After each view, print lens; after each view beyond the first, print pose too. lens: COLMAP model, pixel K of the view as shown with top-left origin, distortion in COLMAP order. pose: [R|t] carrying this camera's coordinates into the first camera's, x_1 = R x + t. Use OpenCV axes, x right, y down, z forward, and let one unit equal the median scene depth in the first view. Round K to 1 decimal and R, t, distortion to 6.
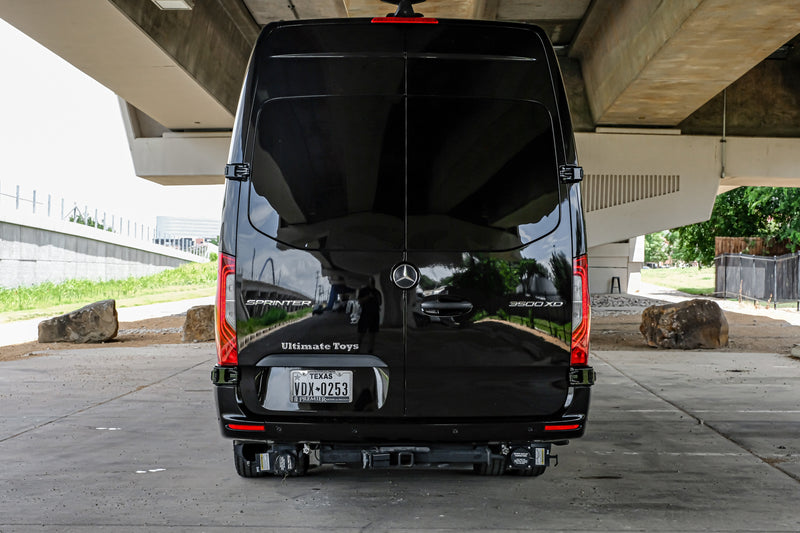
lens RADIAL K [[1276.1, 0, 386.9], [0, 1276.1, 272.4], [0, 0, 1]] dist [0.085630, 0.000000]
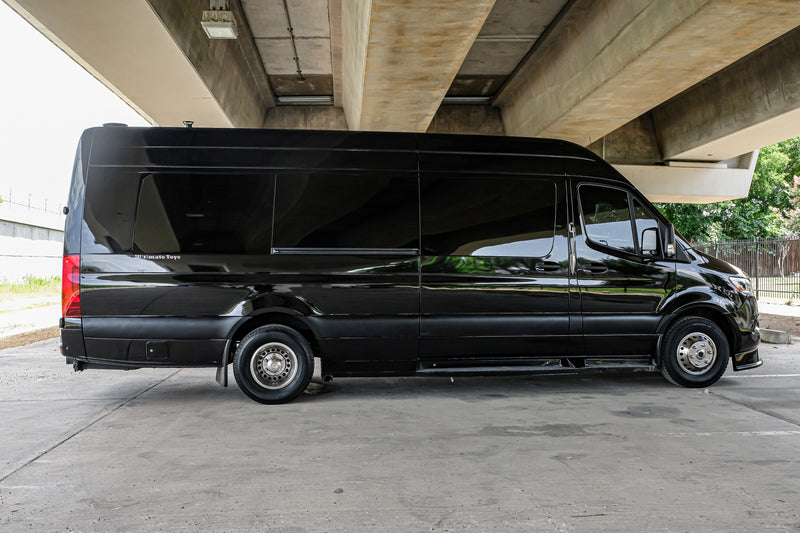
lens RADIAL K [[761.3, 0, 381.6], [0, 761.3, 271.1], [0, 0, 1]] dist [-0.001860, 0.000000]
pose [[0.994060, -0.009206, 0.108444, -0.070613], [0.008218, 0.999921, 0.009550, 0.000325], [-0.108523, -0.008602, 0.994057, 0.214531]]
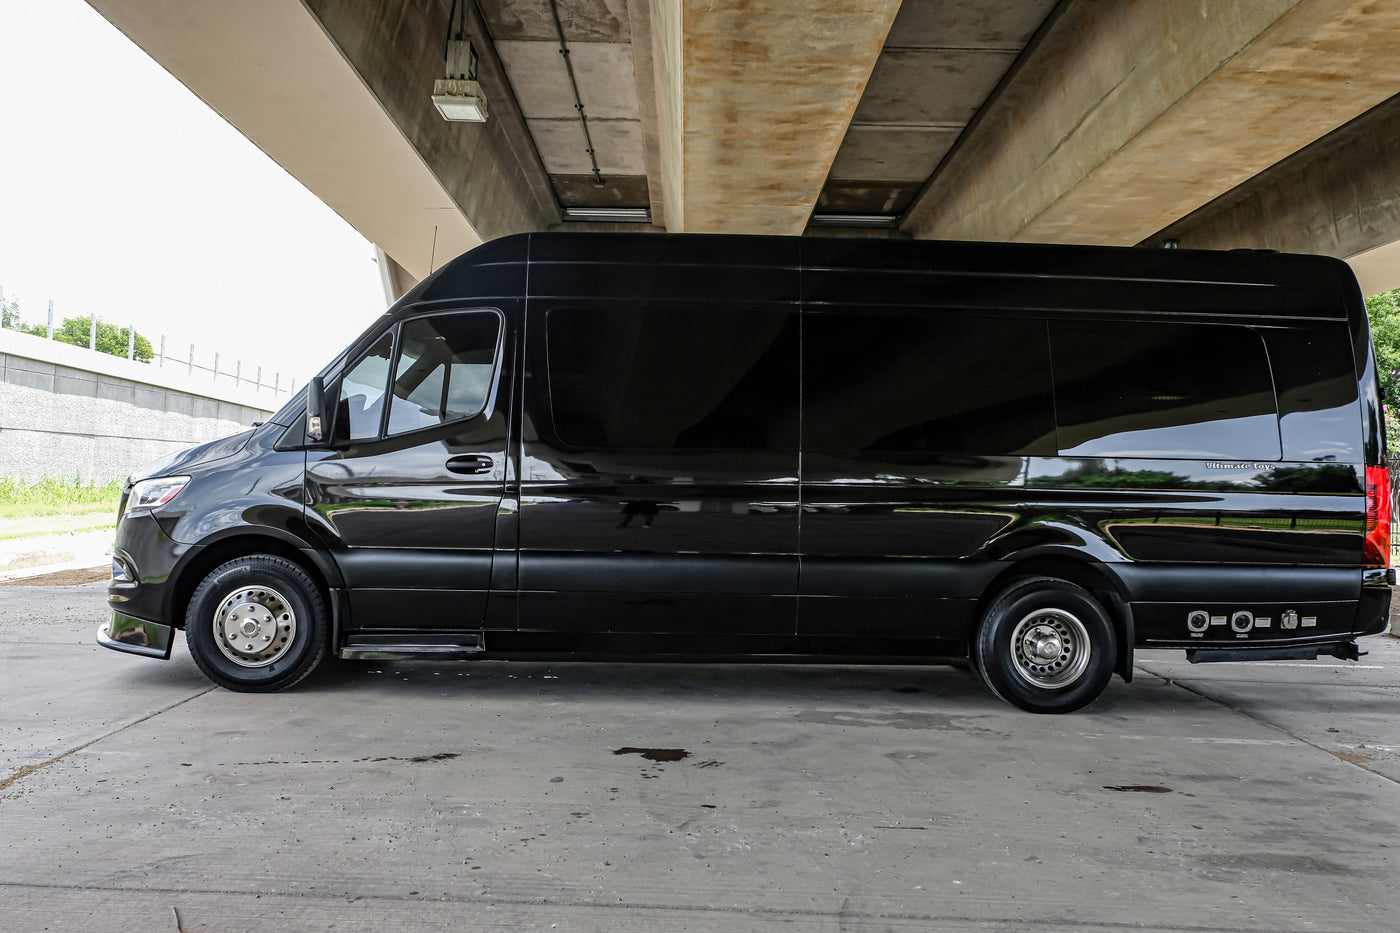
lens RADIAL K [[1234.5, 0, 677.9], [0, 1234.5, 463.5], [0, 0, 1]] dist [0.022461, 0.004444]
pose [[0.998511, 0.030126, 0.045476, -0.045626], [-0.029691, 0.999507, -0.010201, 0.004407], [-0.045761, 0.008836, 0.998913, 0.178769]]
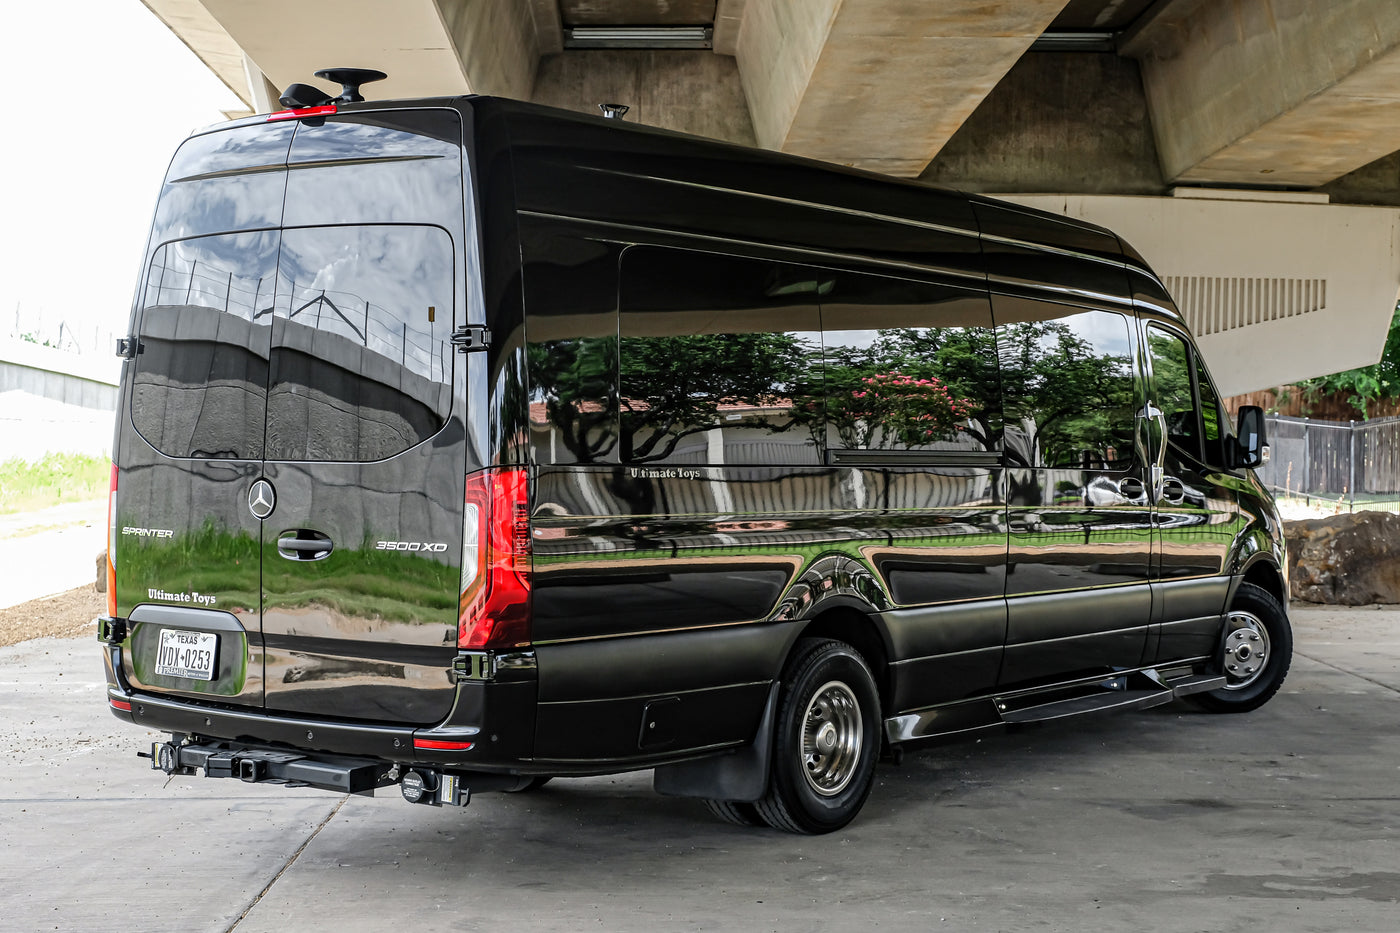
lens RADIAL K [[2102.7, 0, 693.5], [0, 2102.7, 480.4], [0, 0, 1]] dist [0.026531, 0.000000]
pose [[0.995203, 0.001828, 0.097810, -0.127729], [-0.004255, 0.999688, 0.024609, -0.012779], [-0.097735, -0.024908, 0.994901, 0.151973]]
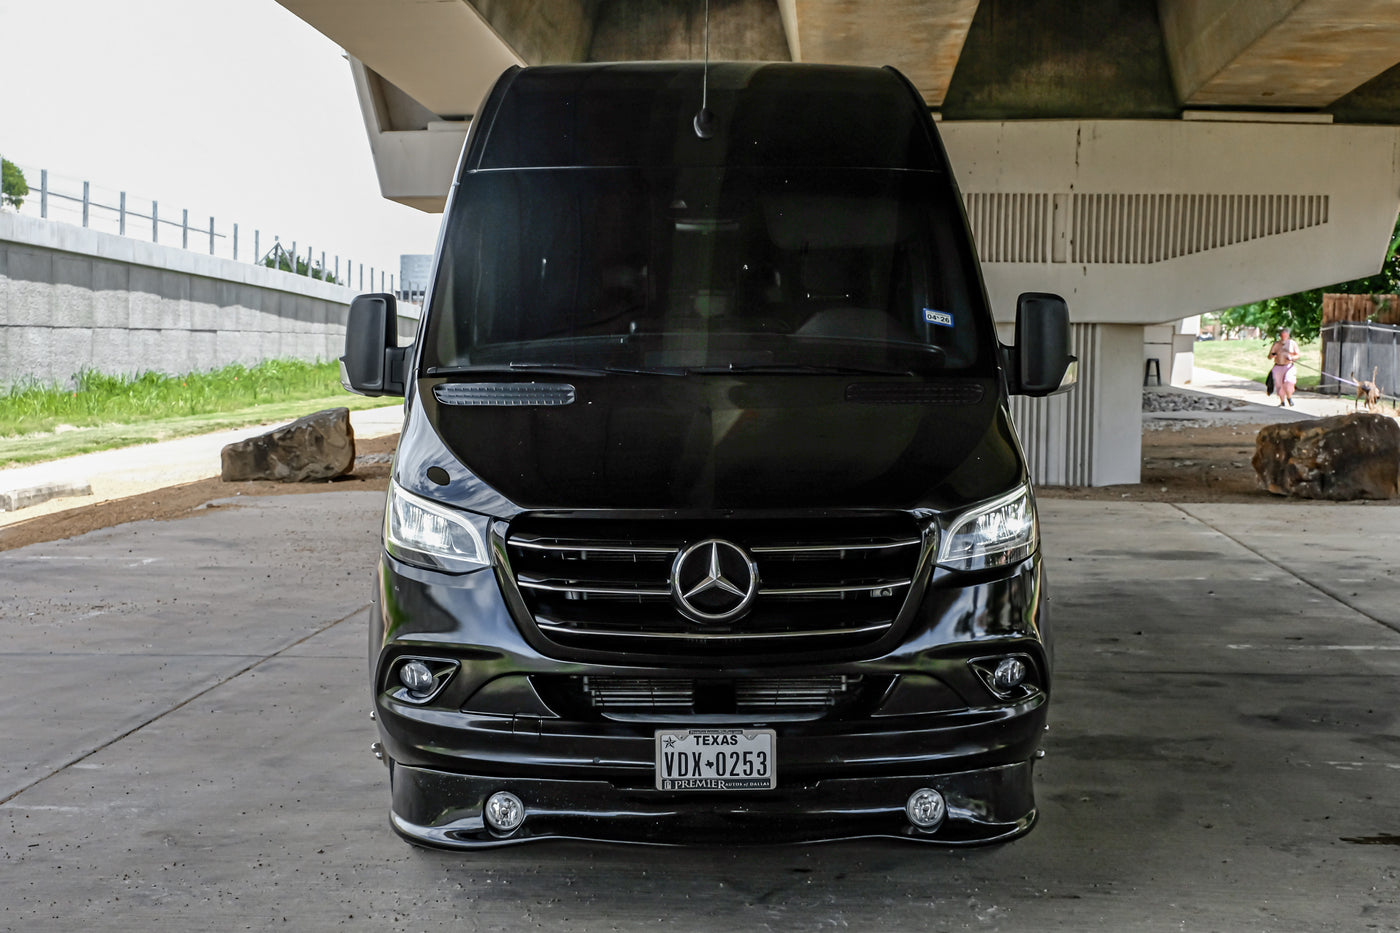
lens RADIAL K [[1925.3, 0, 697.0], [0, 1925.3, 474.3], [0, 0, 1]] dist [0.038131, 0.000000]
pose [[0.999724, 0.002897, -0.023298, -0.034820], [-0.001227, 0.997448, 0.071393, -0.013385], [0.023445, -0.071344, 0.997176, 0.129462]]
